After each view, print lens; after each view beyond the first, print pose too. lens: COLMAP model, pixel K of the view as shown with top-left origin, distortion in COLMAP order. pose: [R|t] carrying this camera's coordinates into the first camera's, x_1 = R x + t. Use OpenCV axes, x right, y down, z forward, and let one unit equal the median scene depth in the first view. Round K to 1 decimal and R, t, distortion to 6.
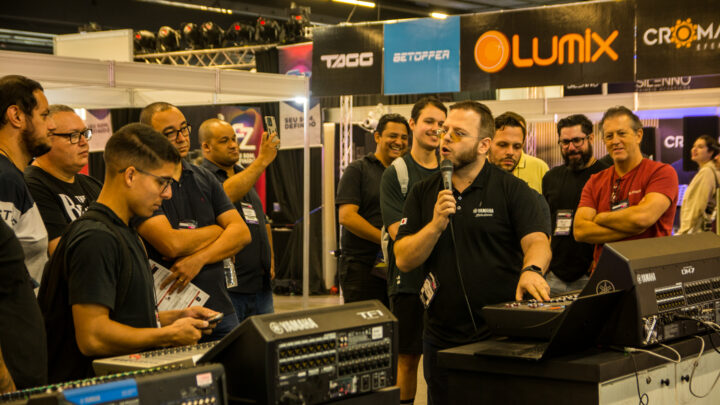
lens RADIAL K [[1327.6, 0, 361.9], [0, 1327.6, 199.0], [0, 0, 1]] dist [0.160595, 0.000000]
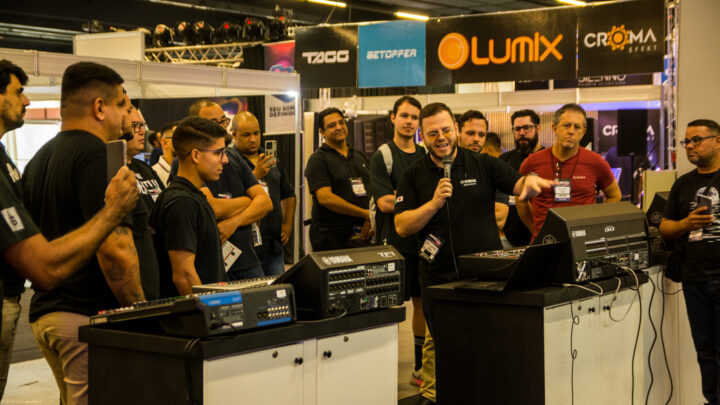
lens RADIAL K [[1327.6, 0, 358.3], [0, 1327.6, 204.5], [0, 0, 1]] dist [0.160595, 0.000000]
pose [[0.999326, 0.004243, 0.036476, -0.040233], [-0.004831, 0.999860, 0.016041, 0.005318], [-0.036403, -0.016207, 0.999206, -0.226386]]
